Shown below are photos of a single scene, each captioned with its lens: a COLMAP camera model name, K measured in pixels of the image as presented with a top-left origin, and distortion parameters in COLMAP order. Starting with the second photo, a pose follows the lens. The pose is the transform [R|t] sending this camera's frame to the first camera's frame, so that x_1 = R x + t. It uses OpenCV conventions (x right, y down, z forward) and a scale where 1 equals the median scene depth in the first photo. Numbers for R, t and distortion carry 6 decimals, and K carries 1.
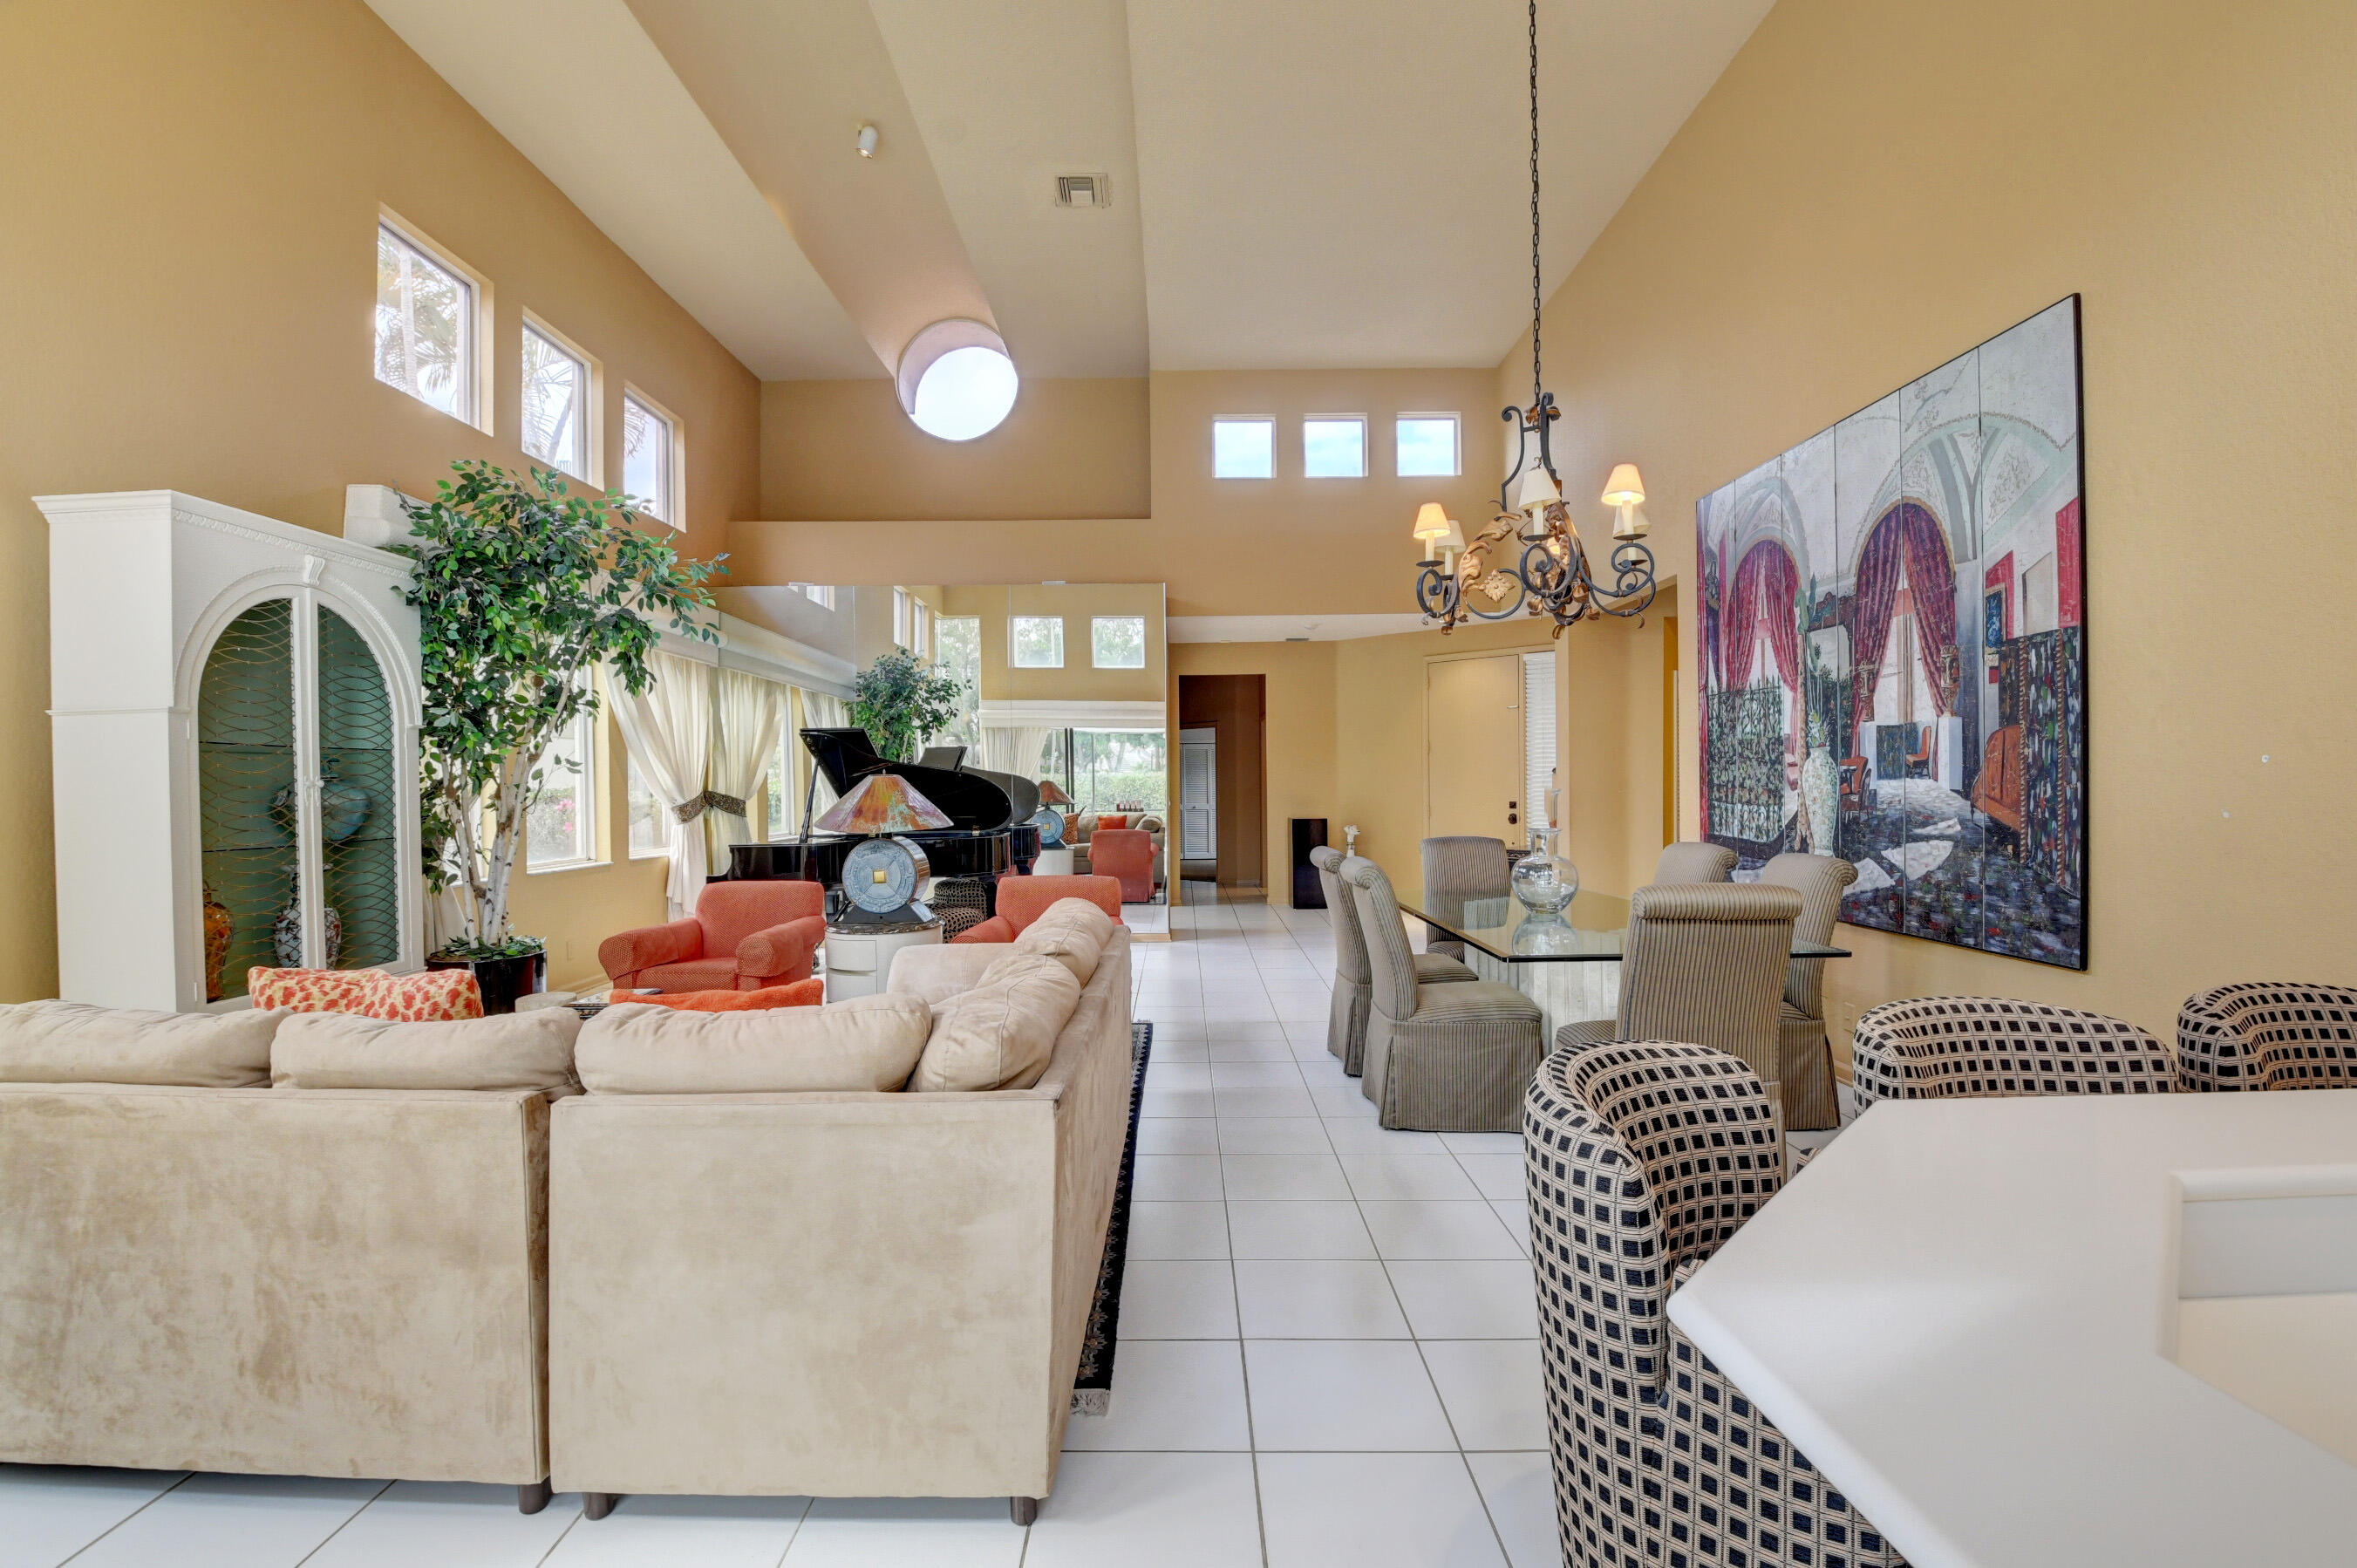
lens RADIAL K [[1032.5, 0, 1175.0], [0, 1032.5, 787.6], [0, 0, 1]] dist [0.016088, -0.026494]
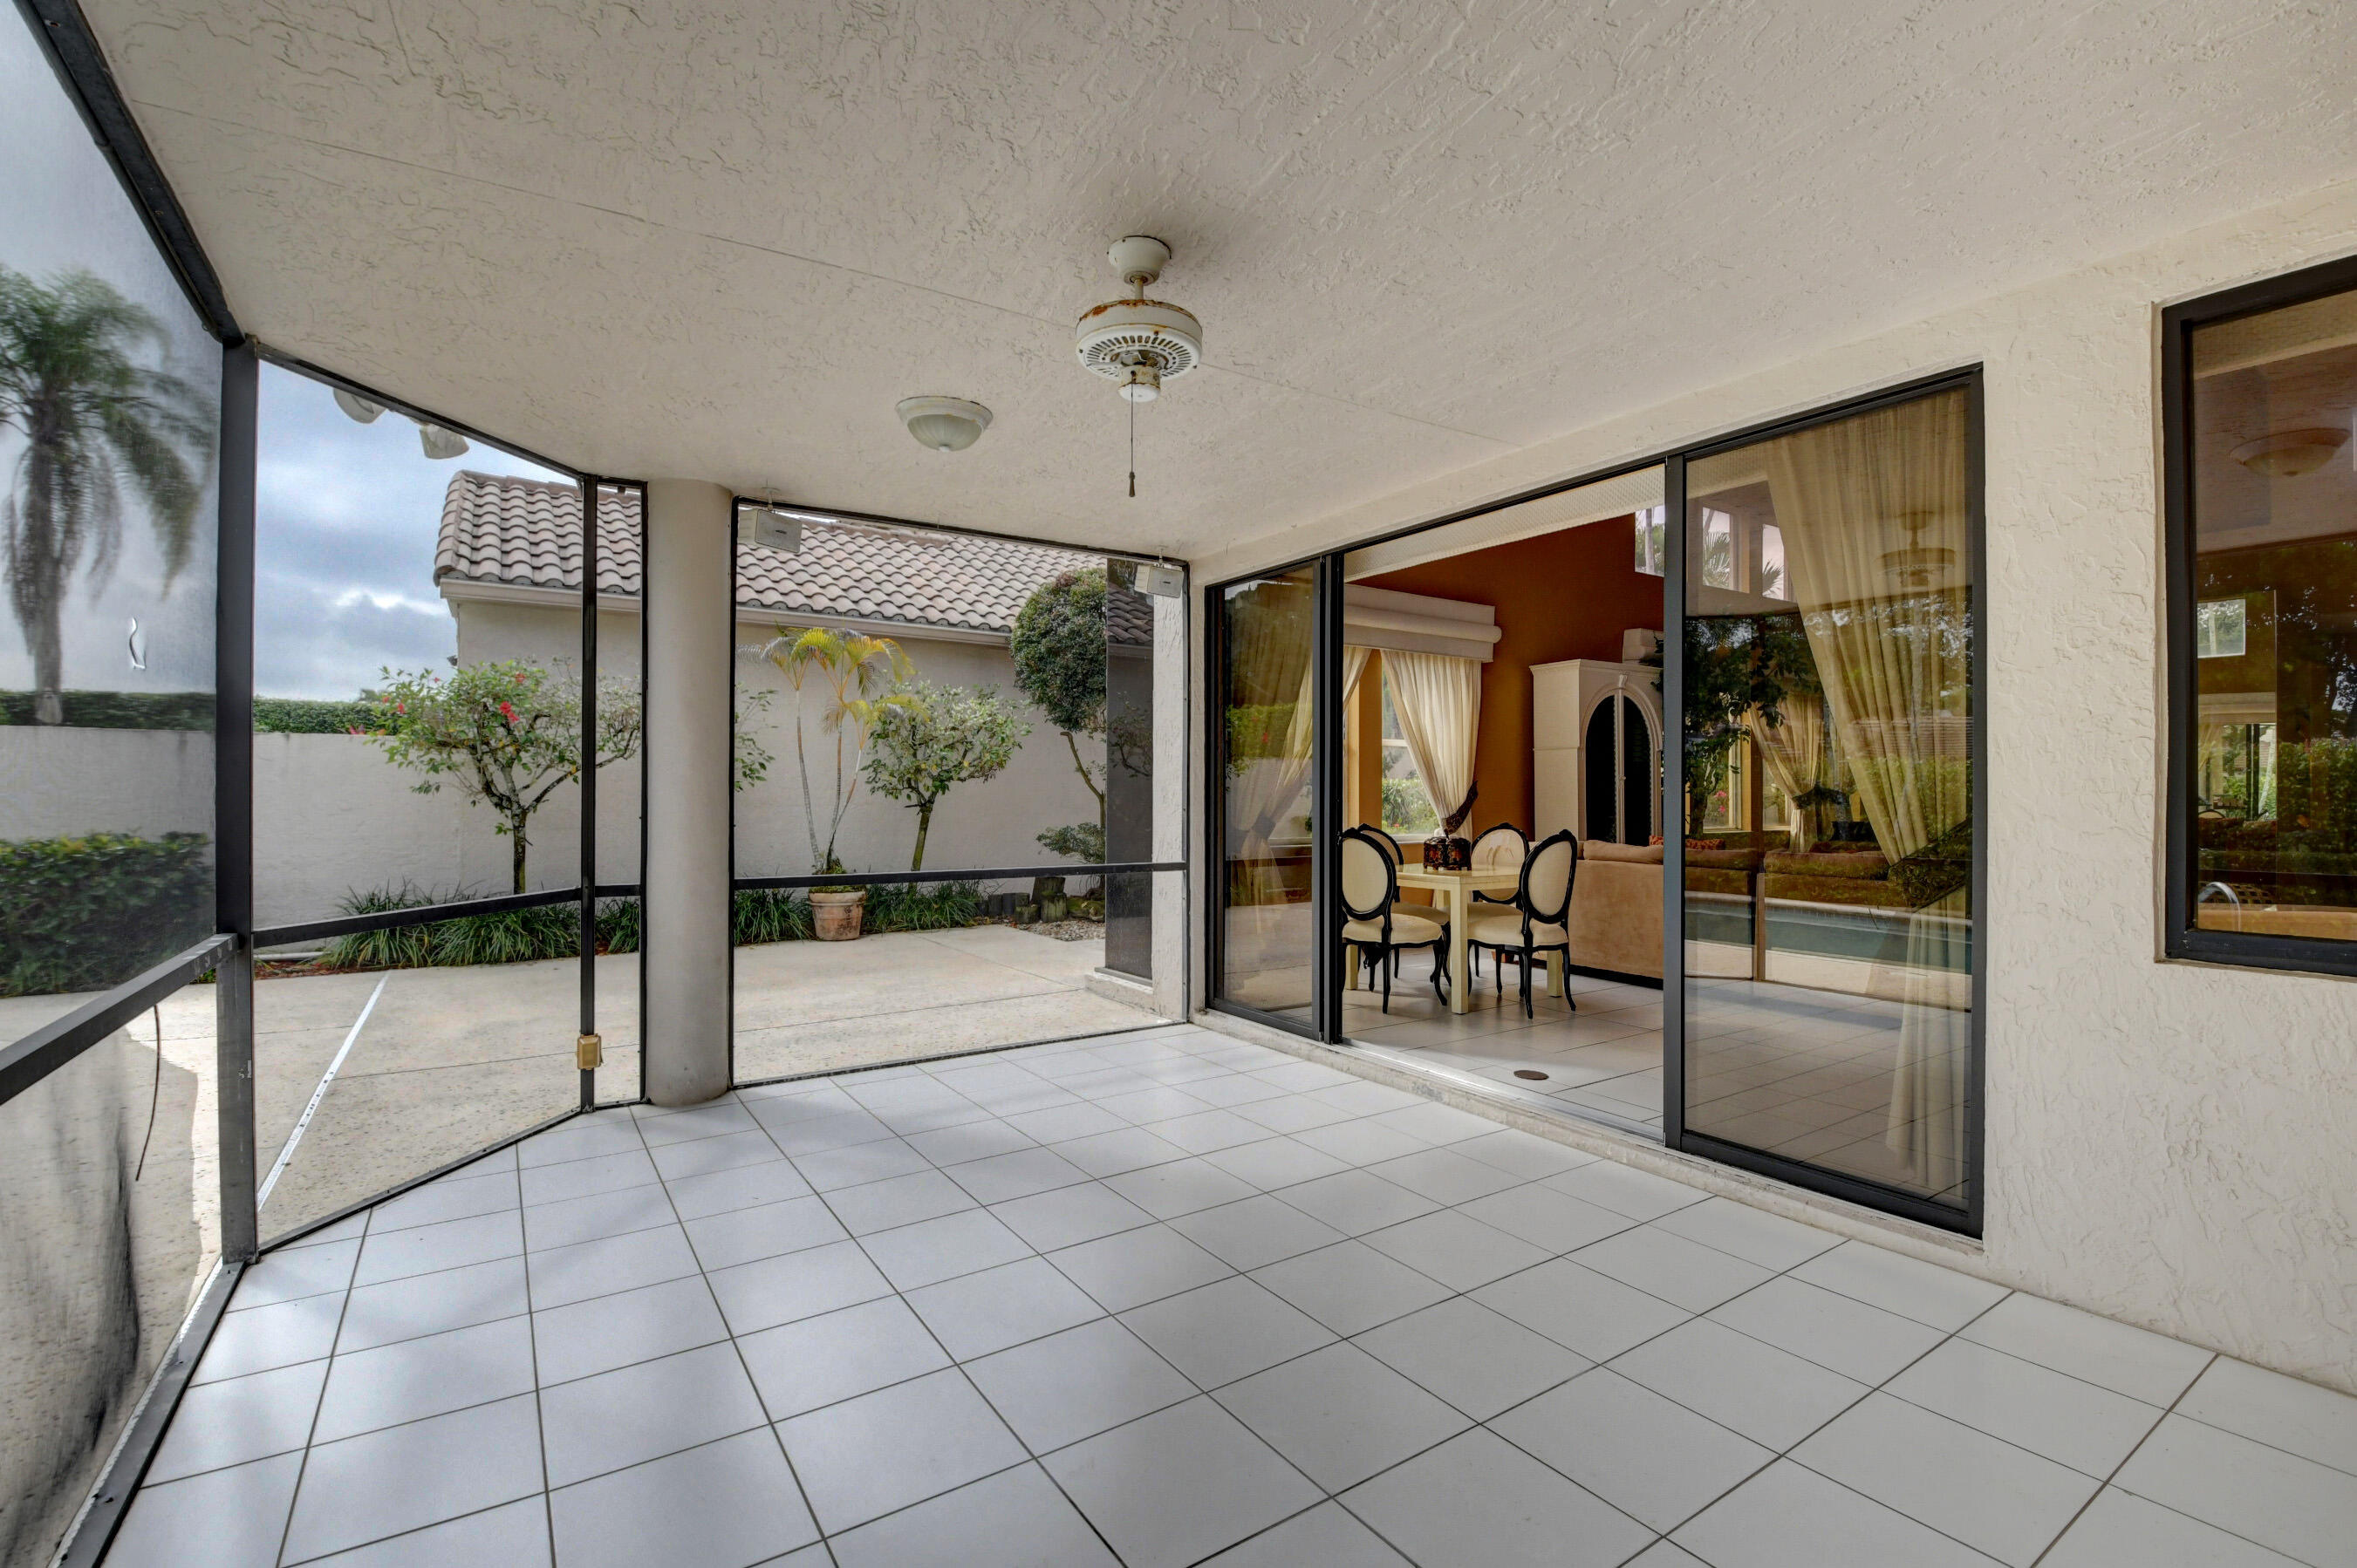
lens RADIAL K [[1032.3, 0, 1175.0], [0, 1032.3, 787.6], [0, 0, 1]] dist [0.016088, -0.026494]
pose [[0.550882, 0.006739, -0.834556, 0.424082], [-0.009872, 0.999950, 0.001558, 0.019146], [0.834525, 0.007381, 0.550921, -0.892549]]
